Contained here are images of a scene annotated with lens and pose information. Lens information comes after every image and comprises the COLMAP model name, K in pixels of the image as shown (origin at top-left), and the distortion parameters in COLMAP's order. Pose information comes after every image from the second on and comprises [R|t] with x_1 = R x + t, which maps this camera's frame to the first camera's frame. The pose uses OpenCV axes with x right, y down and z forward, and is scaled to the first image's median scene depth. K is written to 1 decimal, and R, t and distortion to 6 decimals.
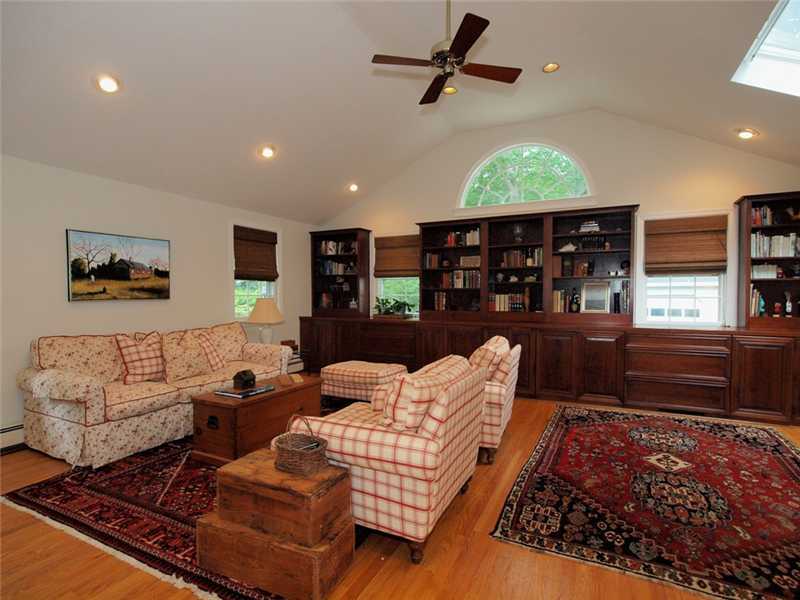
lens RADIAL K [[418.2, 0, 400.0], [0, 418.2, 300.0], [0, 0, 1]] dist [0.000652, 0.001107]
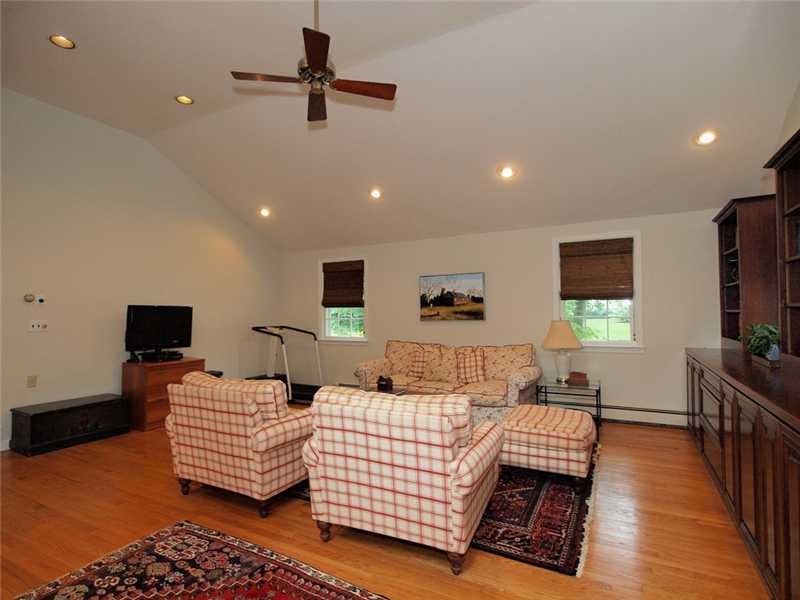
lens RADIAL K [[418.2, 0, 400.0], [0, 418.2, 300.0], [0, 0, 1]] dist [0.000652, 0.001107]
pose [[-0.032965, -0.027548, -0.999077, 0.772293], [-0.005012, 0.999612, -0.027397, -0.029229], [0.999444, 0.004104, -0.033090, 0.894675]]
